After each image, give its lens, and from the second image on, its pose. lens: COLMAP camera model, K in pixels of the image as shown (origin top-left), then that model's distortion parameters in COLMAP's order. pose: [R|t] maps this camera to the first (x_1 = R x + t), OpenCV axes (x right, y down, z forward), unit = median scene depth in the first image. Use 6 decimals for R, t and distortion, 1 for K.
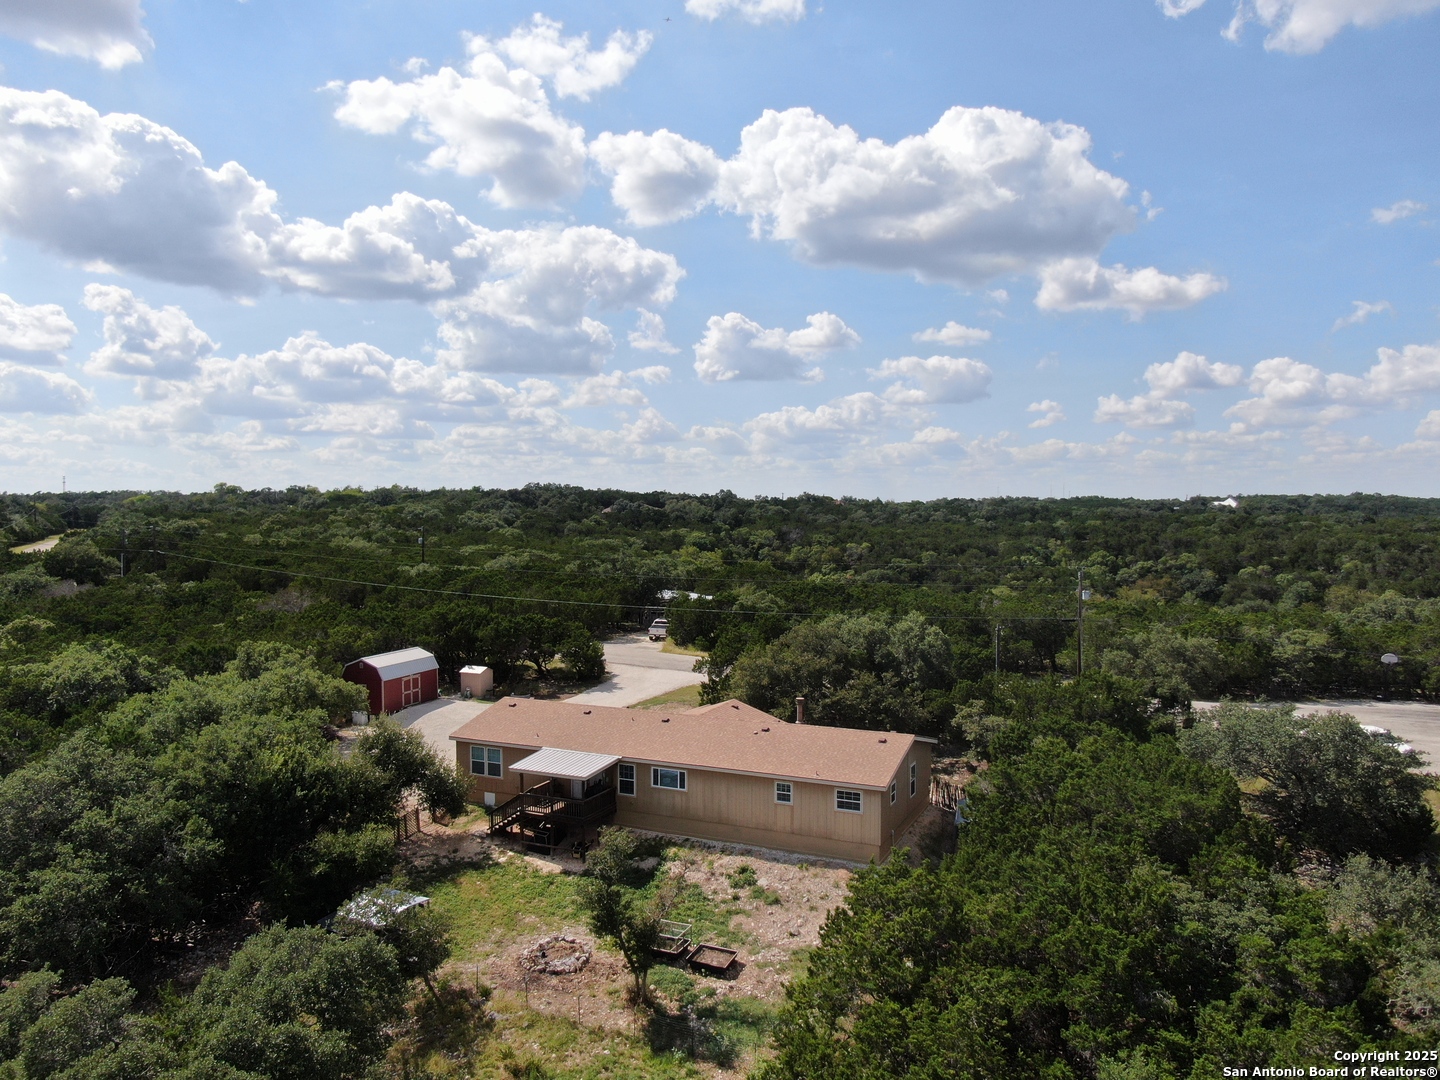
lens RADIAL K [[1002.5, 0, 723.0], [0, 1002.5, 538.6], [0, 0, 1]] dist [0.004949, -0.000056]
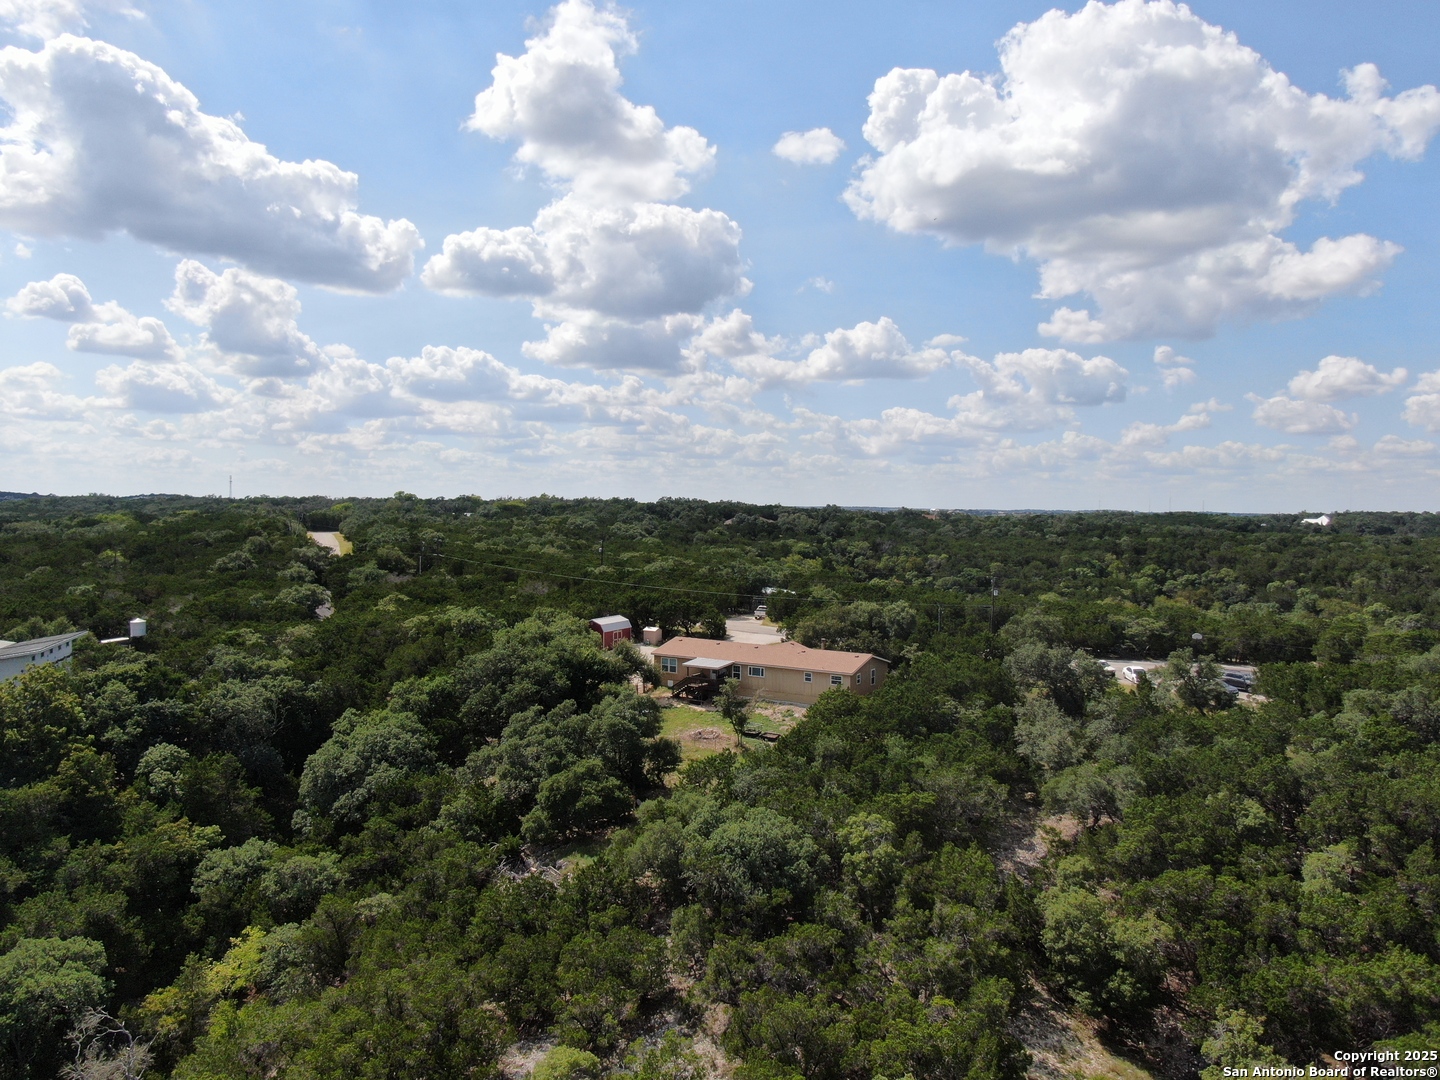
lens RADIAL K [[1002.5, 0, 716.4], [0, 1002.5, 540.6], [0, 0, 1]] dist [0.004949, -0.000056]
pose [[0.991923, 0.016307, -0.125786, 0.024835], [-0.016480, 0.999864, -0.000338, -0.007324], [0.125763, 0.002408, 0.992057, -0.222631]]
